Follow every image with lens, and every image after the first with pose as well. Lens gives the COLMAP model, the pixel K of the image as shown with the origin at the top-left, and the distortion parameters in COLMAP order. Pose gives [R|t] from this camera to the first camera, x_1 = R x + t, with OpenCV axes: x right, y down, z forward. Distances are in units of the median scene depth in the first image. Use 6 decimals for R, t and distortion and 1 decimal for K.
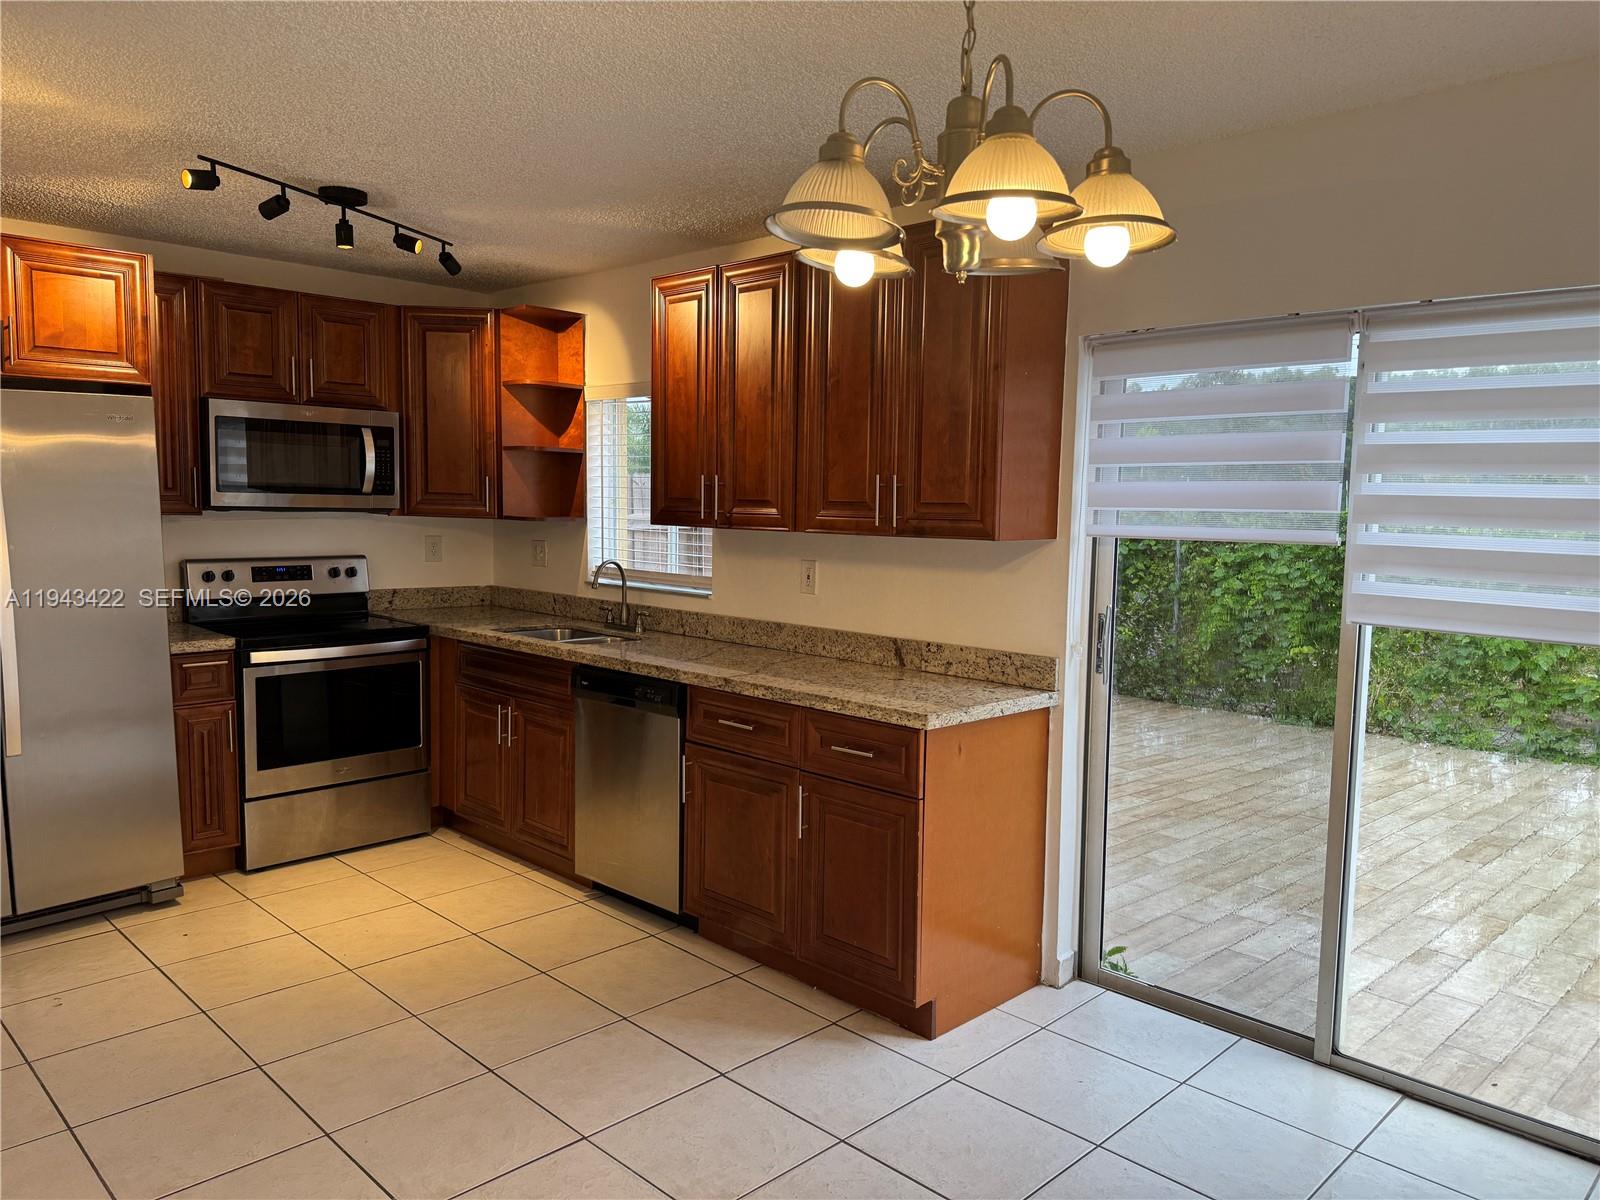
lens RADIAL K [[1104.6, 0, 787.7], [0, 1104.6, 608.0], [0, 0, 1]] dist [0.108635, -0.176974]
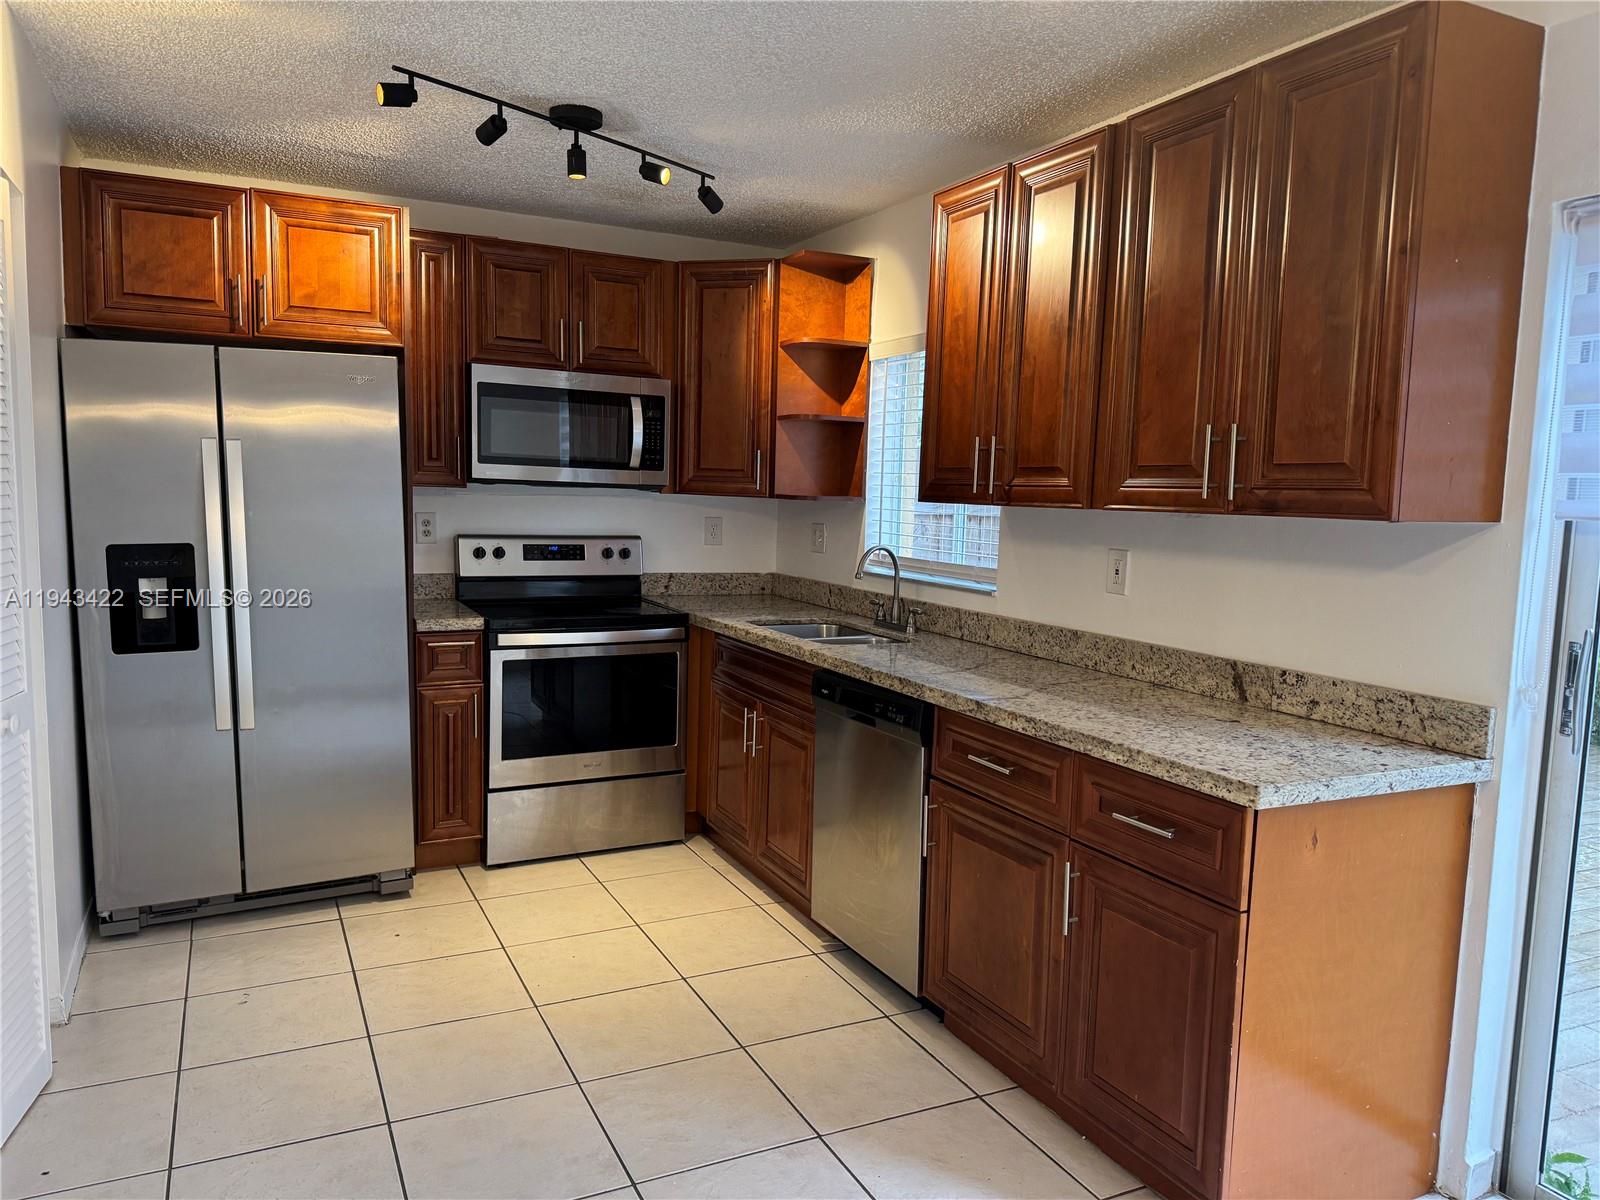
lens RADIAL K [[1104.6, 0, 787.7], [0, 1104.6, 608.0], [0, 0, 1]] dist [0.108635, -0.176974]
pose [[0.946389, 0.042702, -0.320195, 0.051530], [-0.041576, 0.999082, 0.010355, -0.001893], [0.320343, 0.003513, 0.947295, 0.212080]]
